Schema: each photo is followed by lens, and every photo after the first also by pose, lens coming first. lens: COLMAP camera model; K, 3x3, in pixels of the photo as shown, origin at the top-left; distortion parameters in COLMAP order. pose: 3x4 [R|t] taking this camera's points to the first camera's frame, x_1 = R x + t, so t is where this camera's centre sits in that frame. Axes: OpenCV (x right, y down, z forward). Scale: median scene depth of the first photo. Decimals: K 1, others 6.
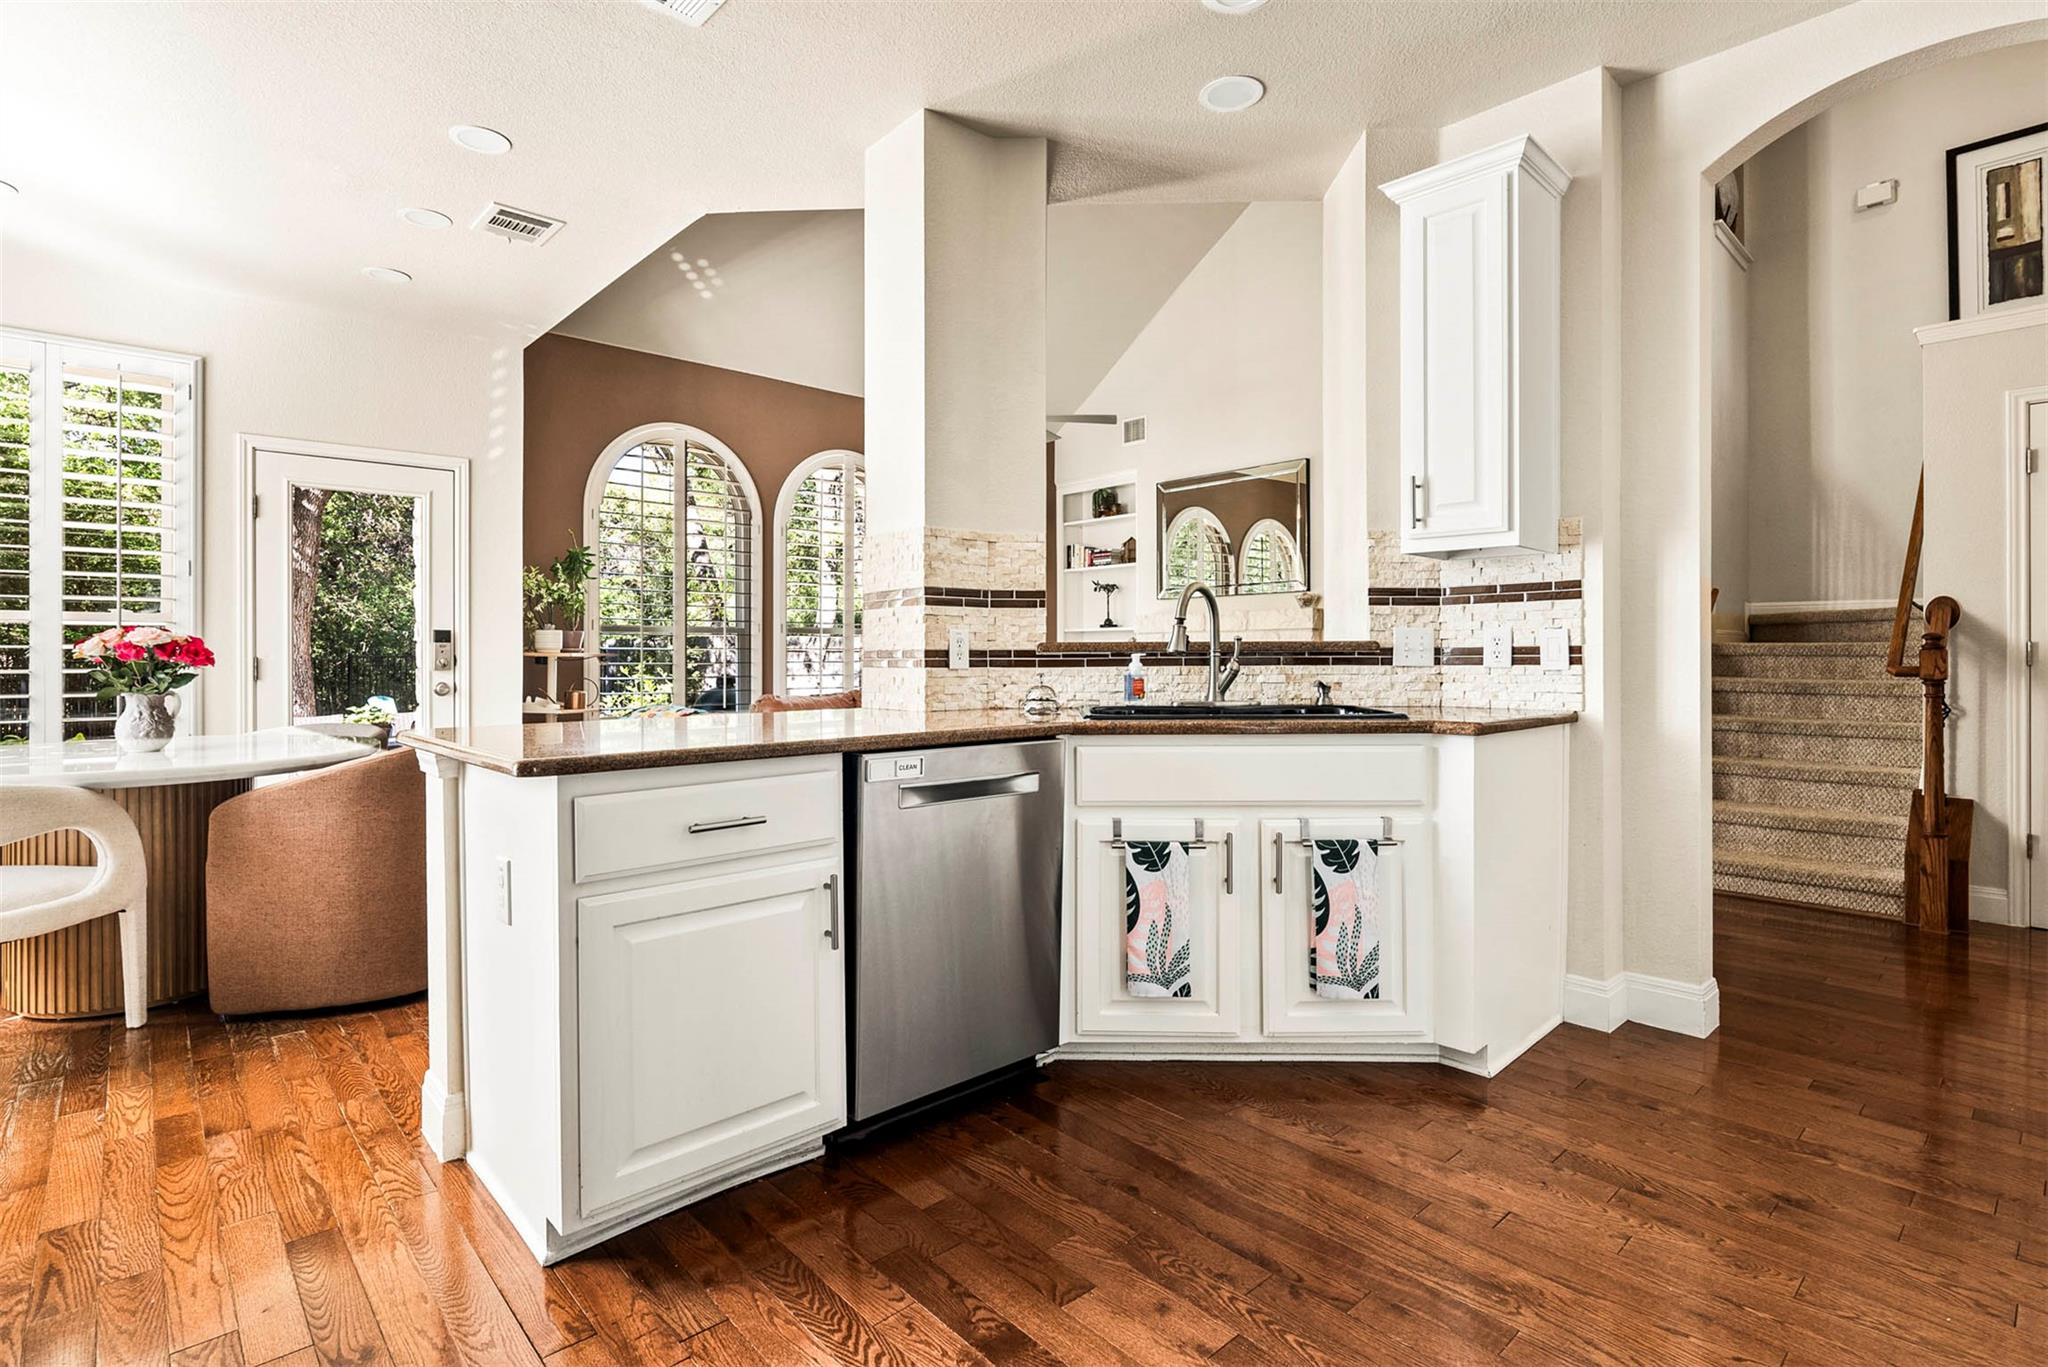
lens RADIAL K [[995.0, 0, 1010.8], [0, 995.0, 656.2], [0, 0, 1]] dist [0.001162, 0.000079]
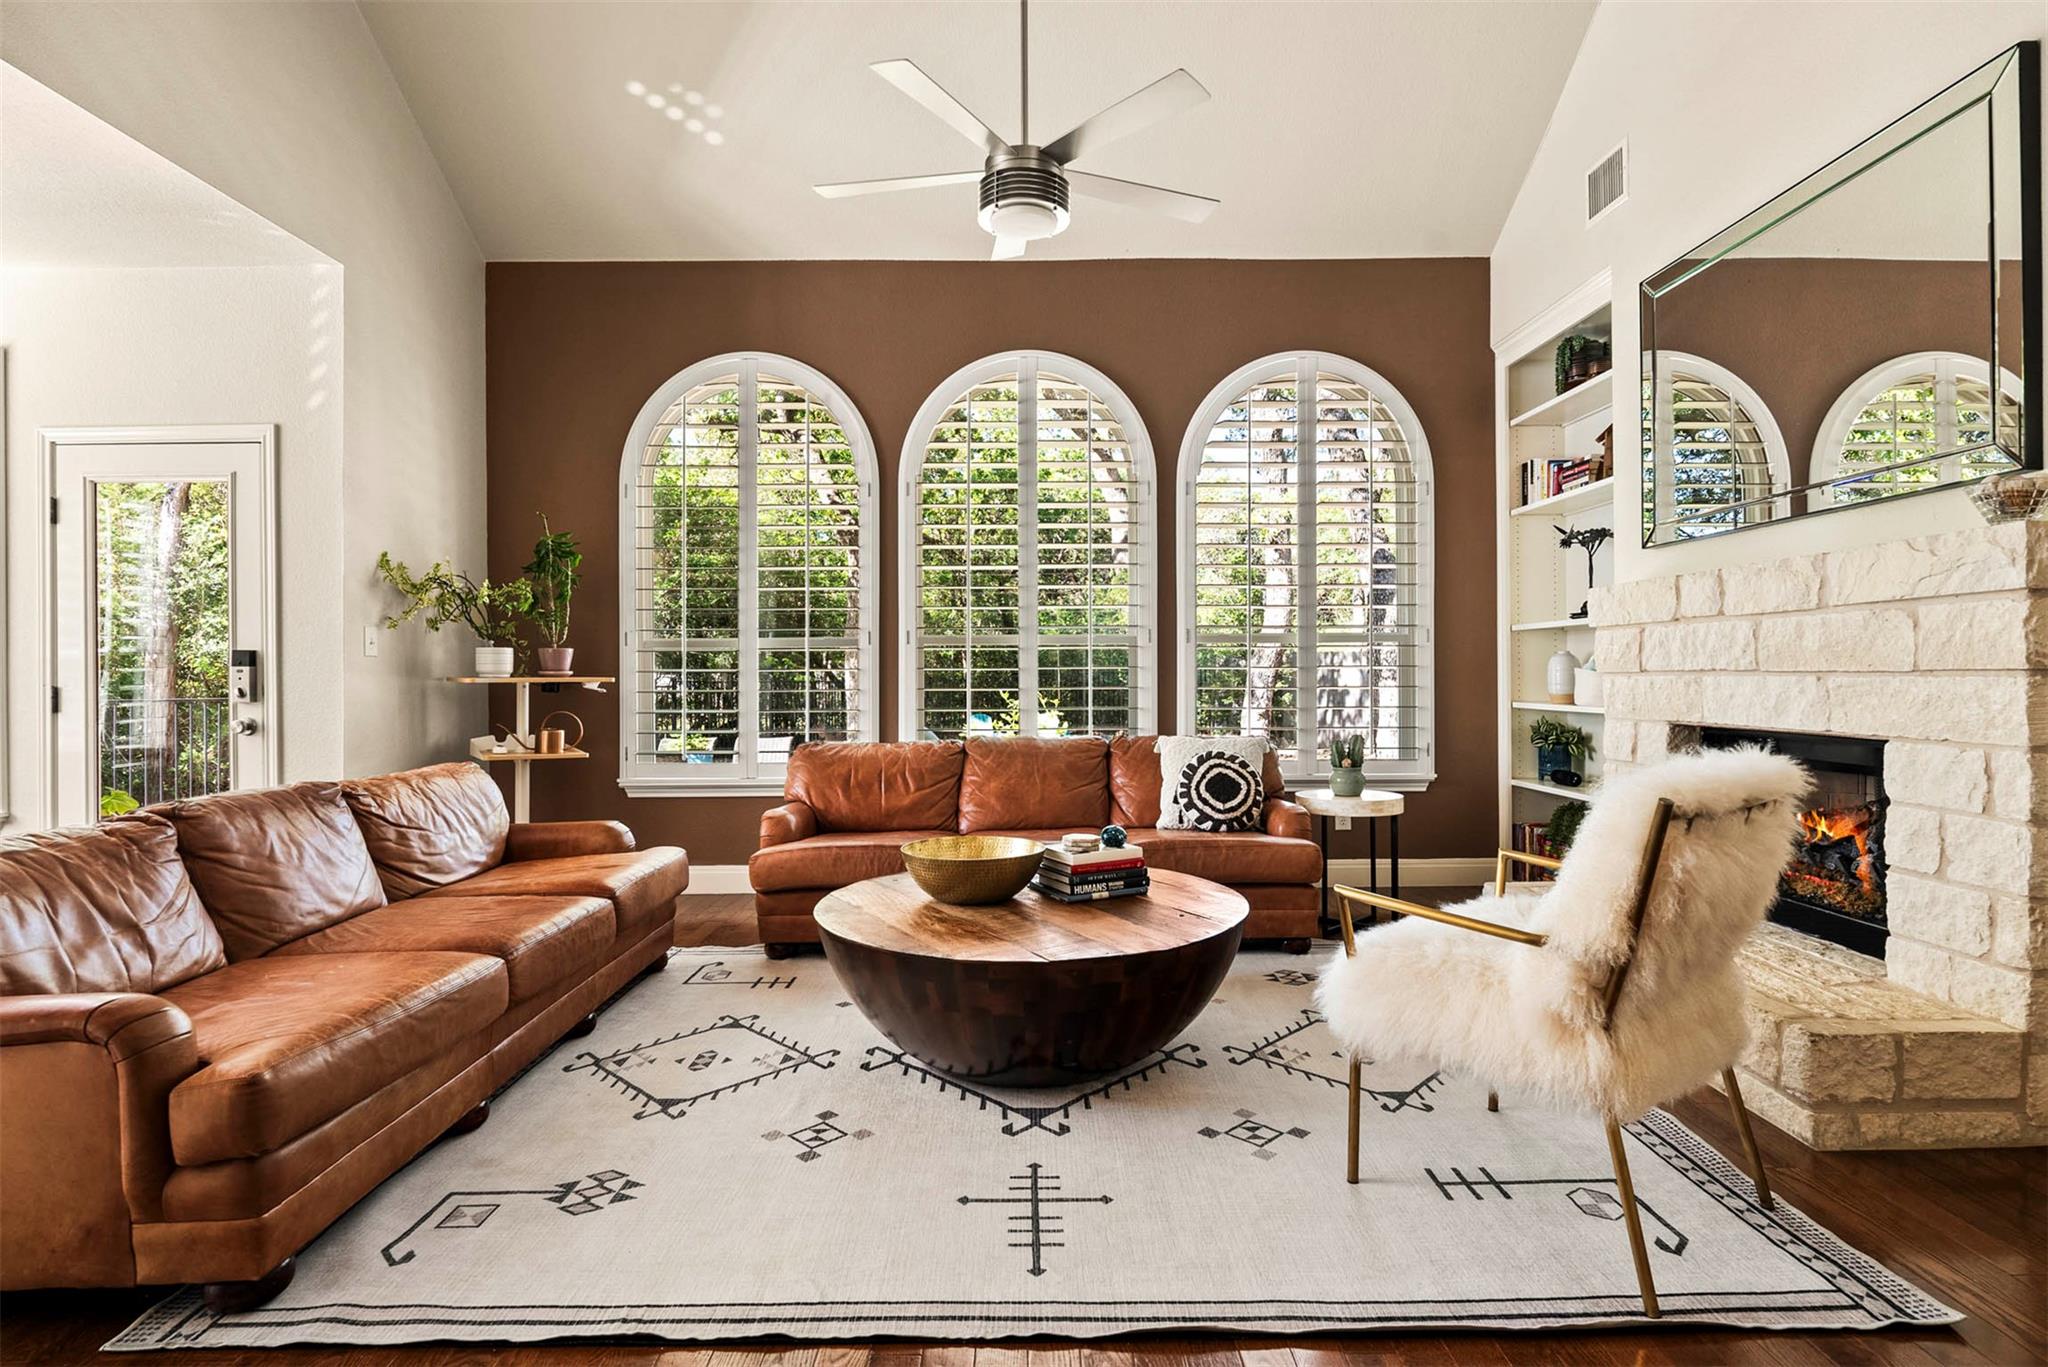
lens RADIAL K [[1038.5, 0, 1024.0], [0, 1038.5, 683.5], [0, 0, 1]] dist [-0.002264, 0.000654]
pose [[0.743343, 0.002658, -0.668906, 0.236378], [0.002960, 0.999969, 0.007263, -0.002298], [0.668904, -0.007379, 0.743312, 0.453348]]
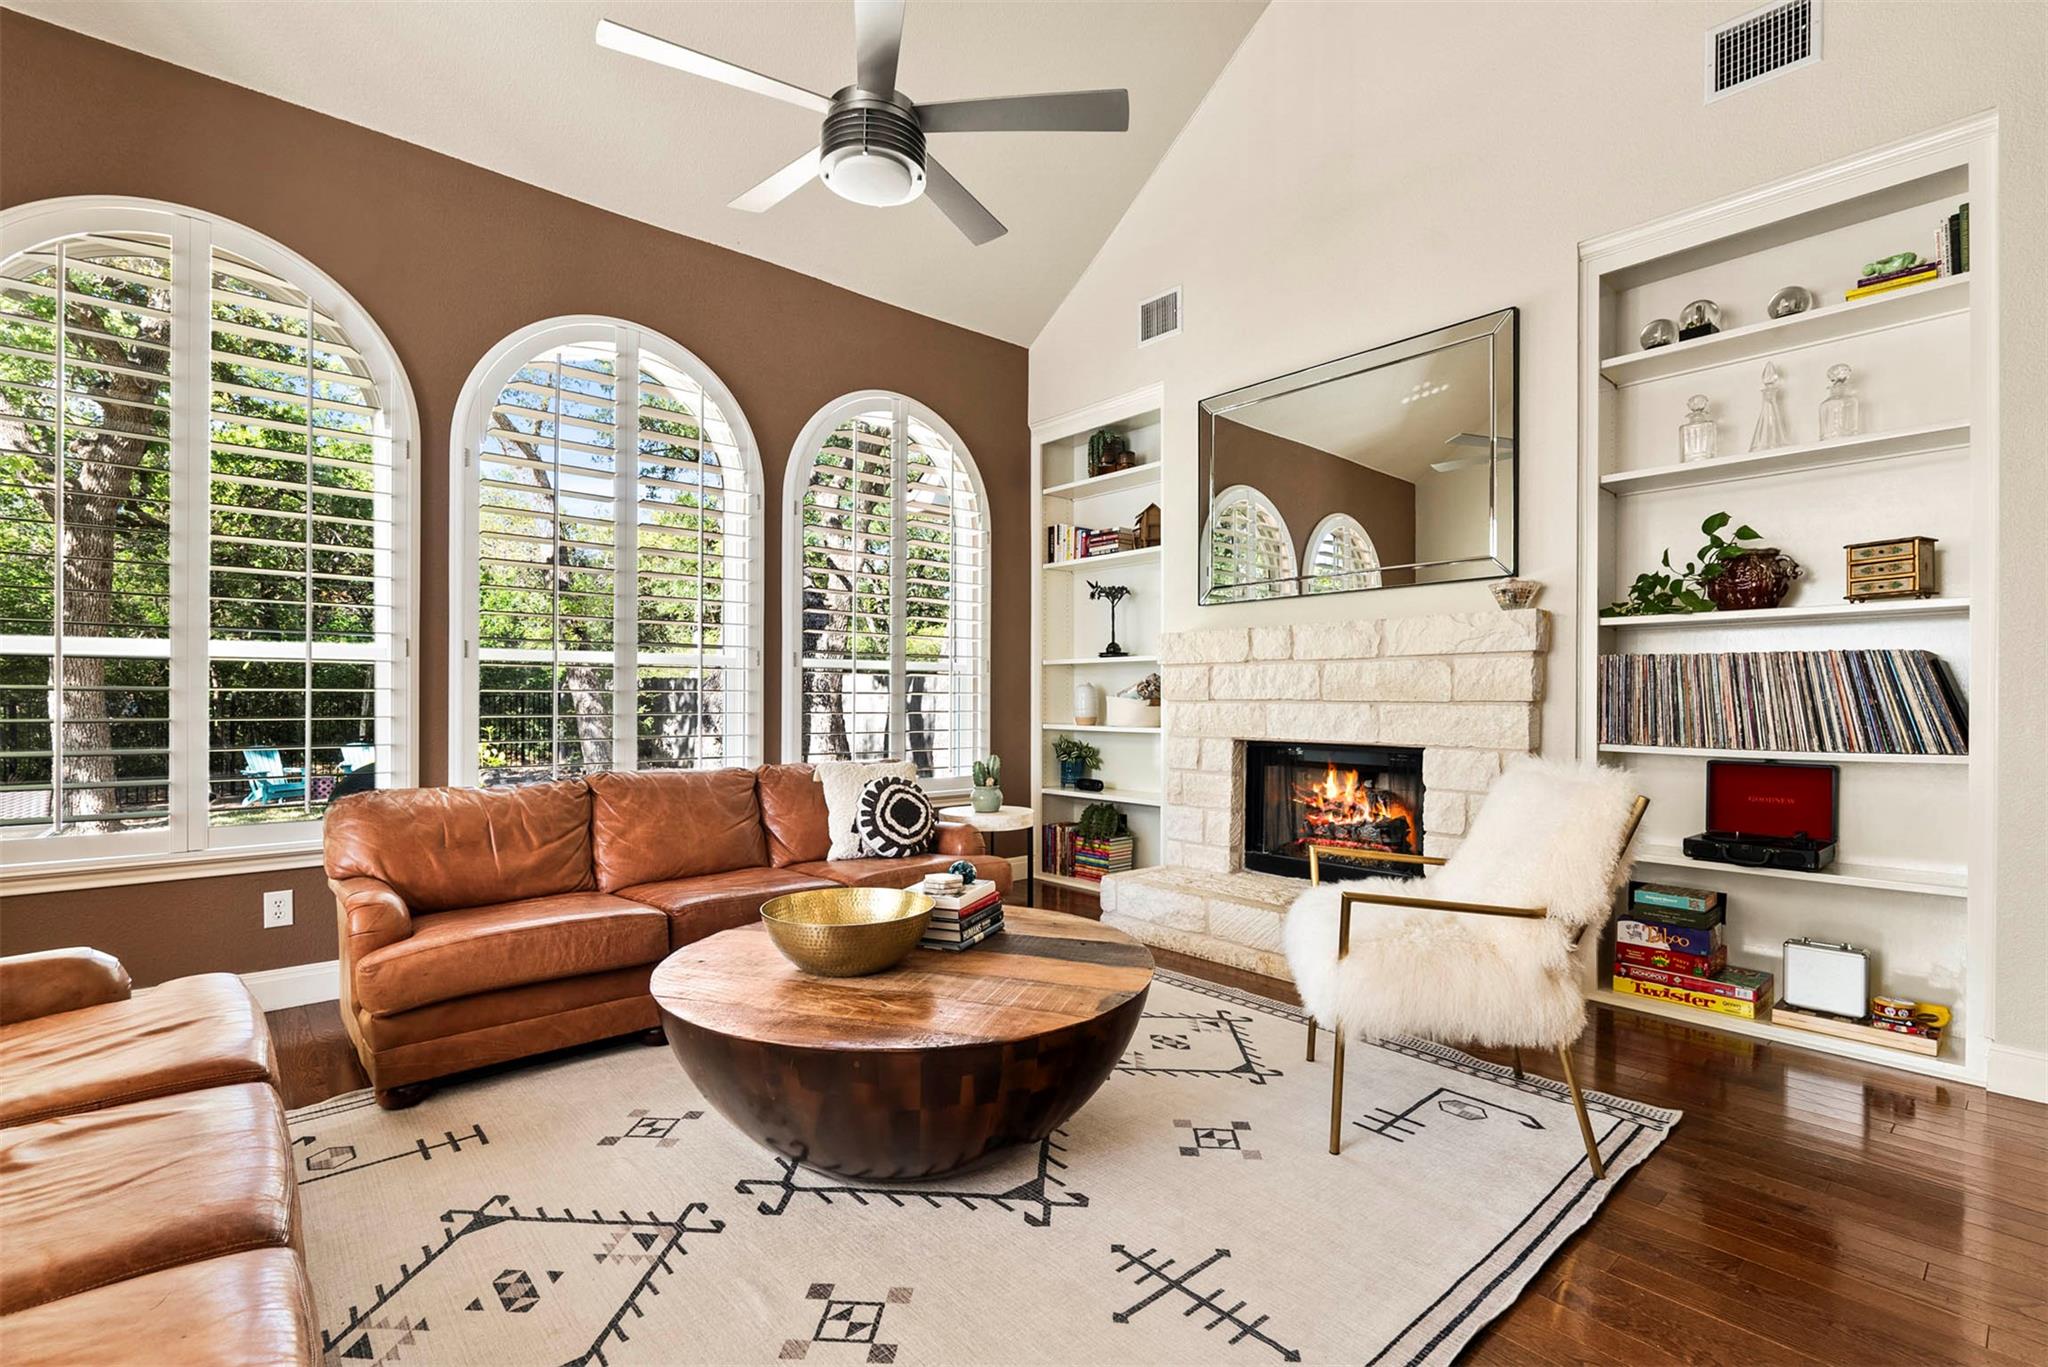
lens RADIAL K [[933.9, 0, 1024.8], [0, 933.9, 711.6], [0, 0, 1]] dist [-0.002813, 0.000334]
pose [[0.999971, 0.004158, -0.006348, 0.048908], [-0.004085, 0.999926, 0.011445, -0.002481], [0.006395, -0.011419, 0.999914, 0.439325]]
